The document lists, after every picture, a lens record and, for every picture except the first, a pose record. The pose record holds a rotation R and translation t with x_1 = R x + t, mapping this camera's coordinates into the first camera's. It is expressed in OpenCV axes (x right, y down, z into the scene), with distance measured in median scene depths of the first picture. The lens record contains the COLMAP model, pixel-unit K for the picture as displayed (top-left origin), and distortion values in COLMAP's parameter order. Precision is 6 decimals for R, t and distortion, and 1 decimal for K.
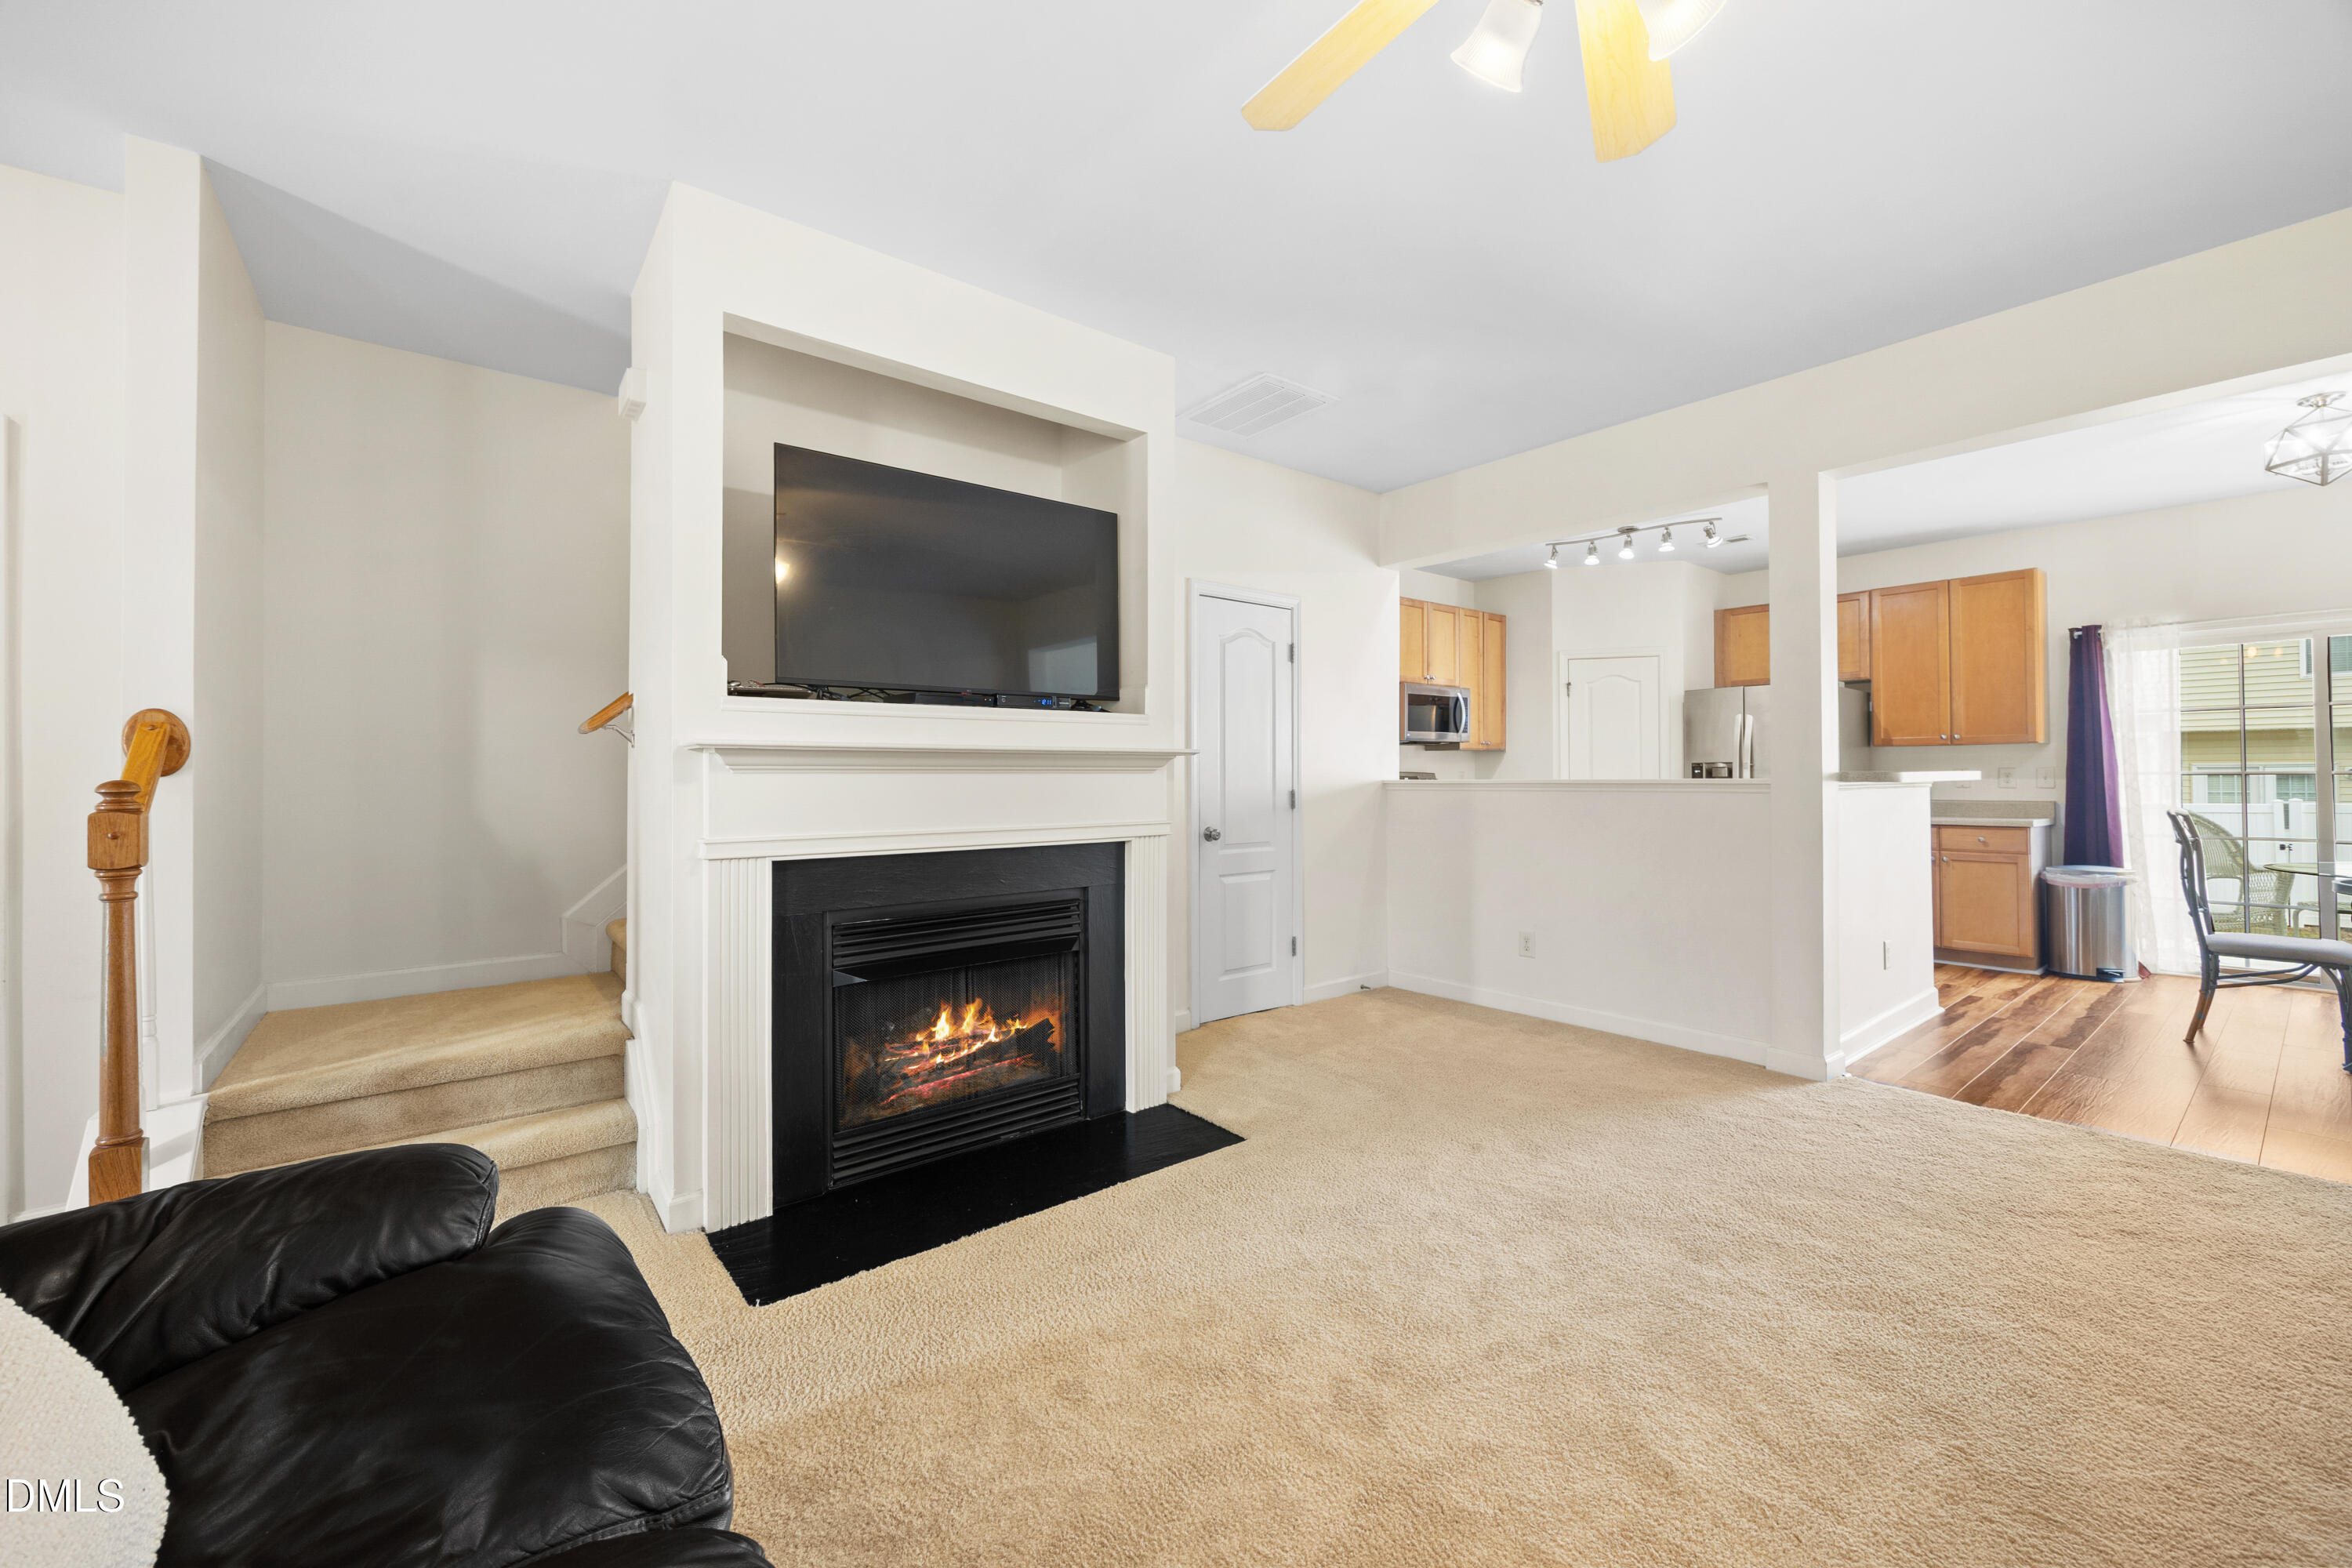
lens RADIAL K [[923.1, 0, 1184.1], [0, 923.1, 772.0], [0, 0, 1]] dist [0.003684, -0.000465]
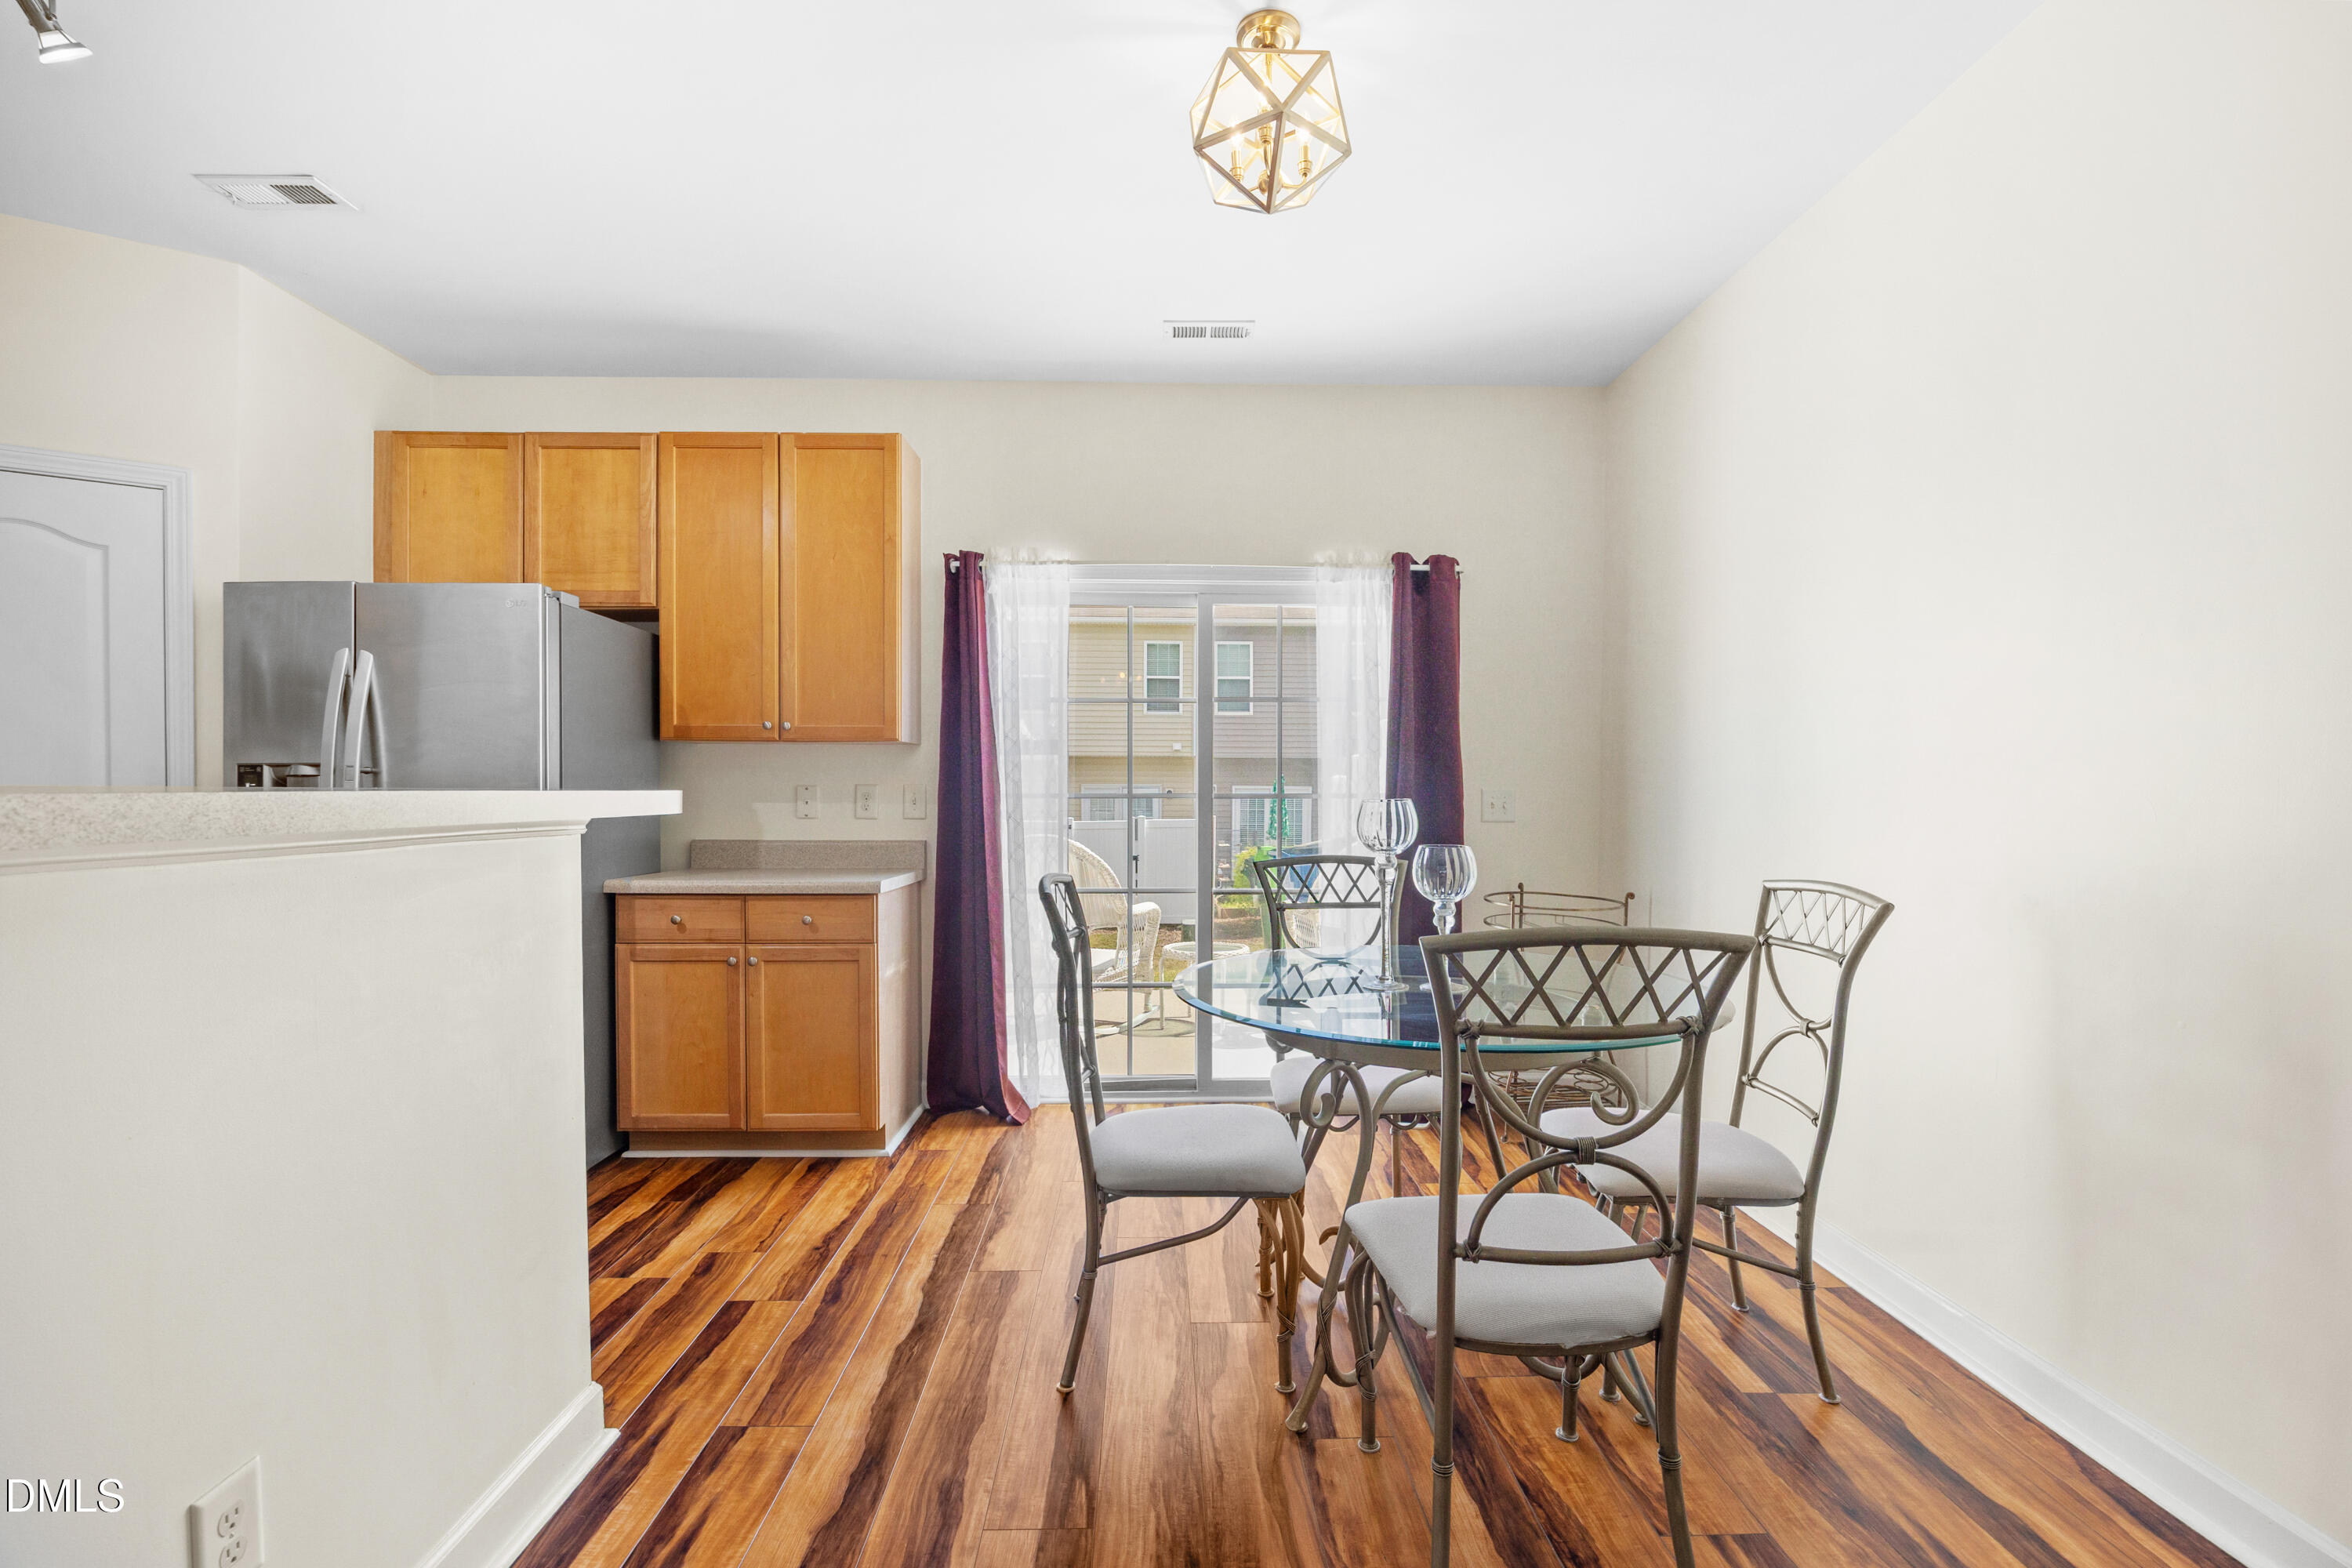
lens RADIAL K [[1022.4, 0, 1185.9], [0, 1022.4, 809.5], [0, 0, 1]] dist [-0.017213, 0.000386]
pose [[0.602428, -0.007389, 0.798139, 0.852386], [-0.010300, 0.999802, 0.017031, -0.003025], [-0.798106, -0.018481, 0.602233, 0.774118]]
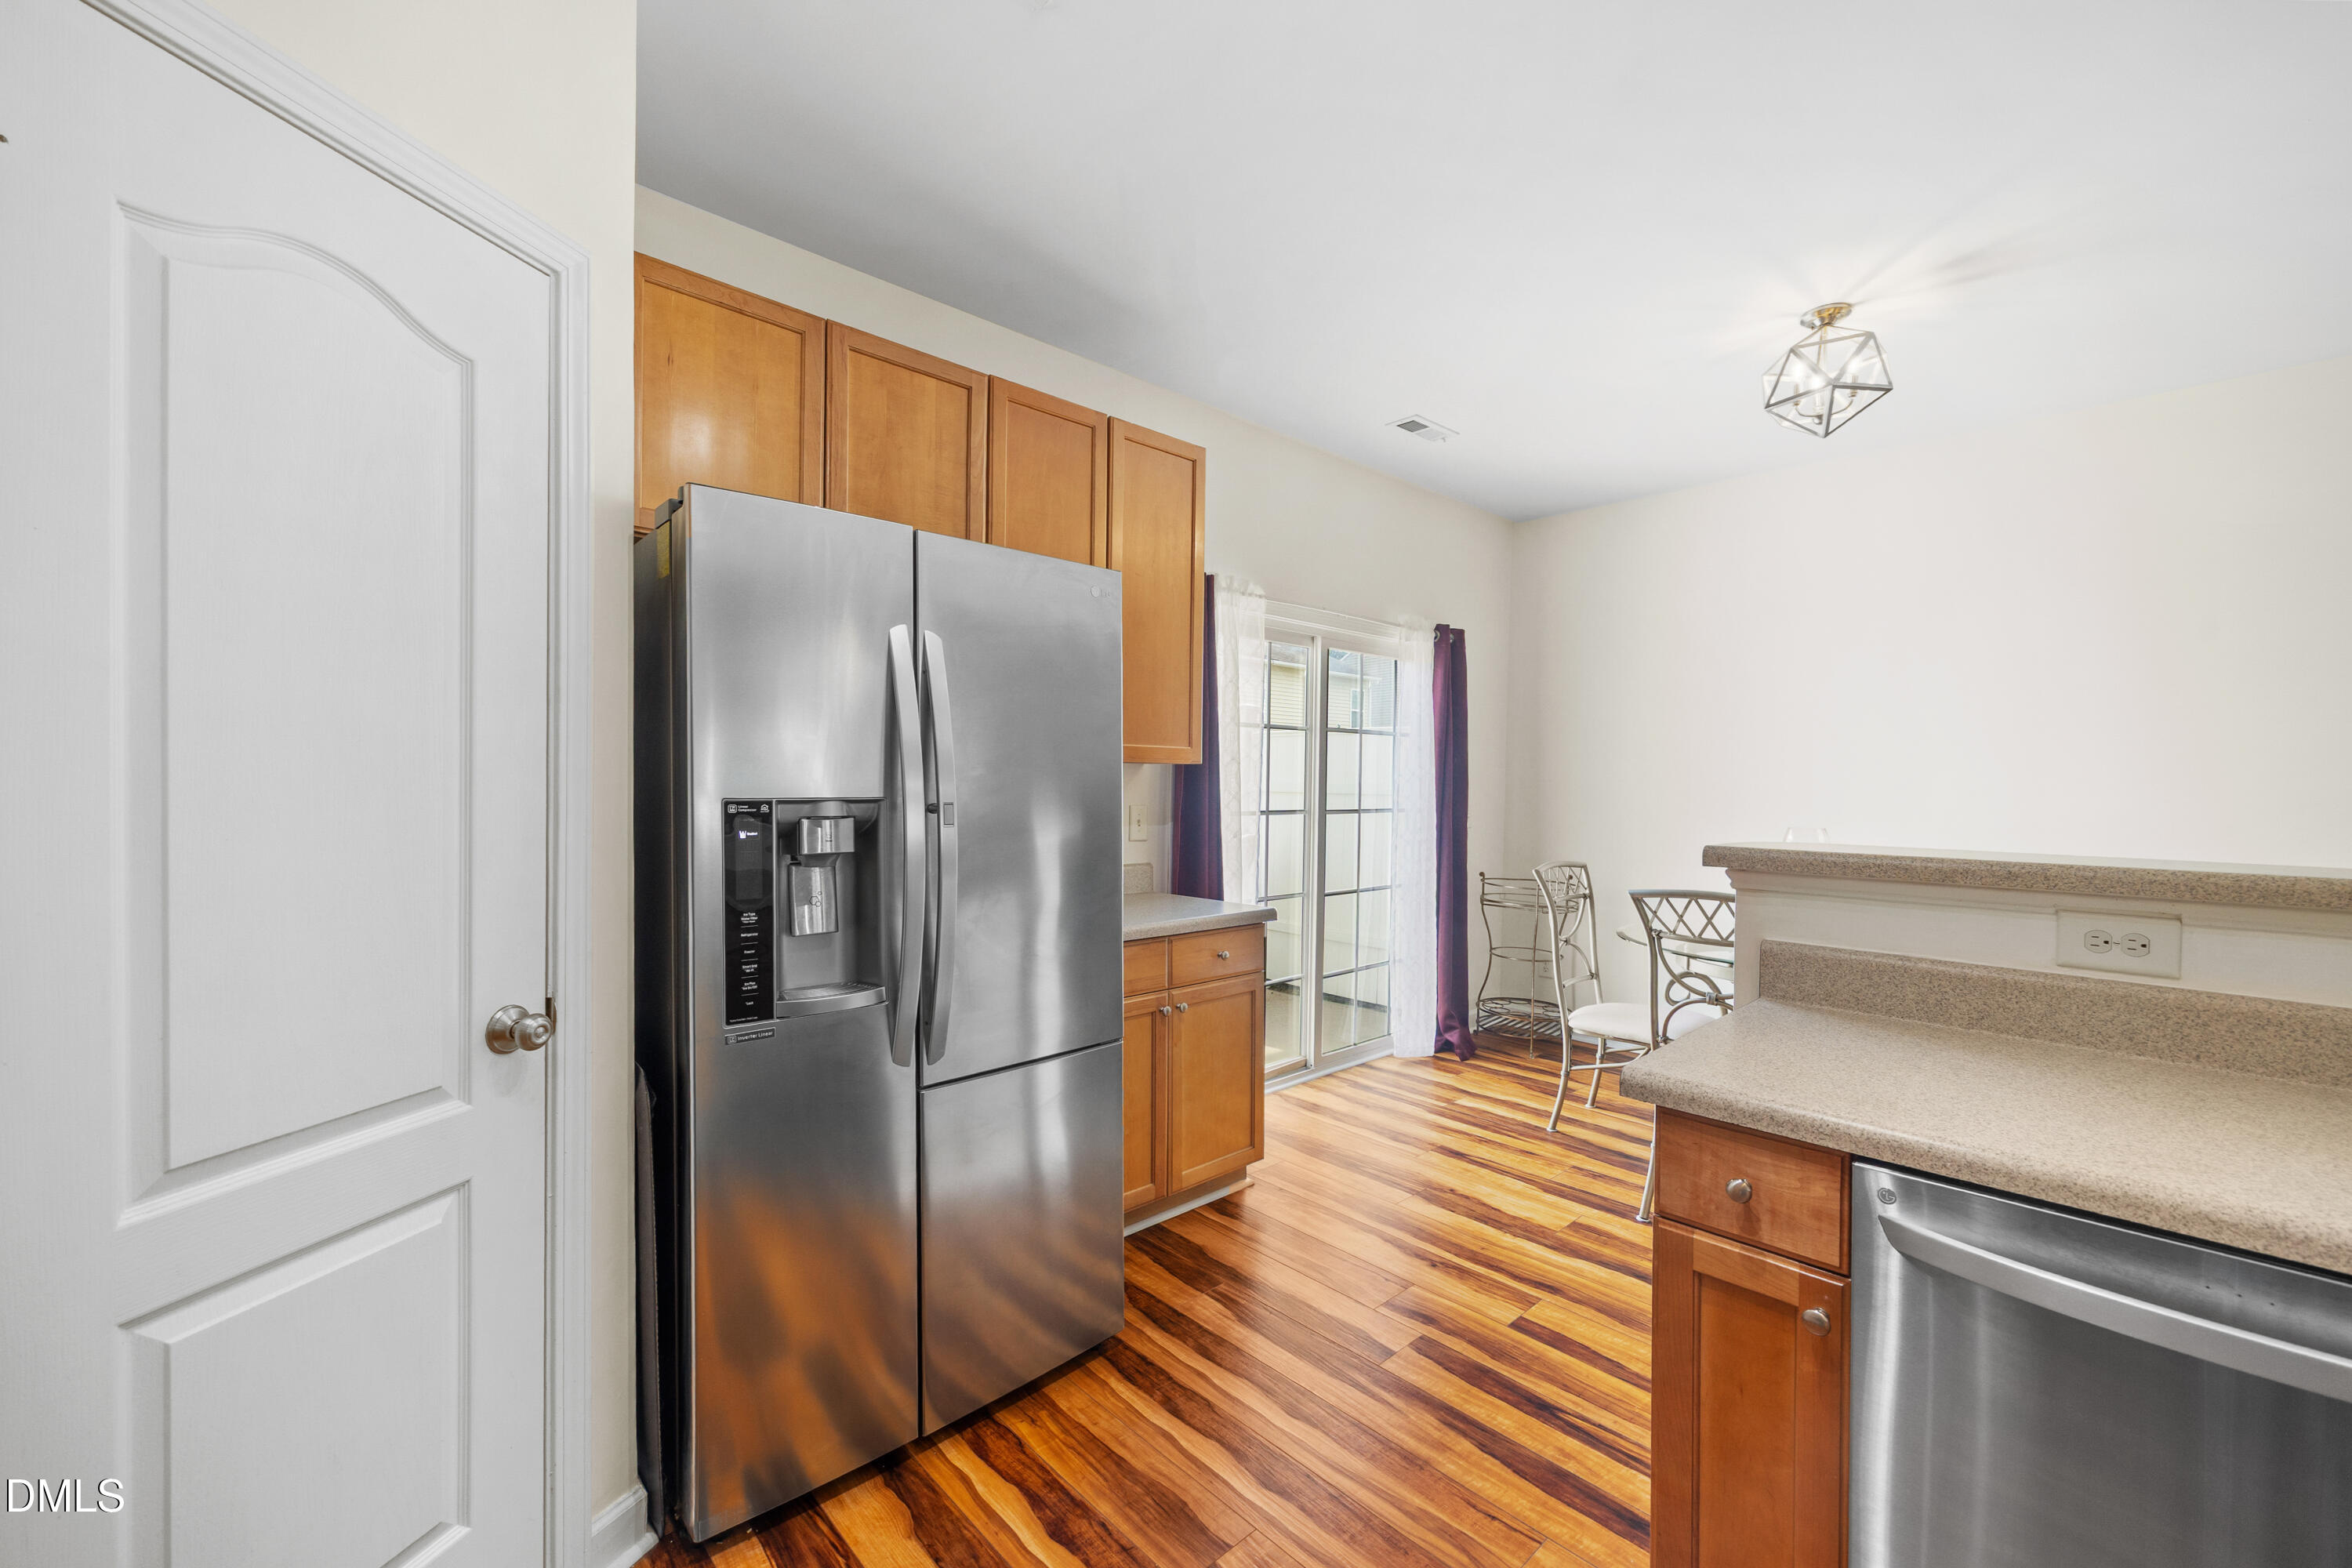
lens RADIAL K [[923.1, 0, 1206.5], [0, 923.1, 794.1], [0, 0, 1]] dist [0.003684, -0.000465]
pose [[-0.074316, -0.010723, 0.997177, 0.582562], [-0.019518, 0.999766, 0.009297, -0.030430], [-0.997044, -0.018772, -0.074508, 1.701424]]
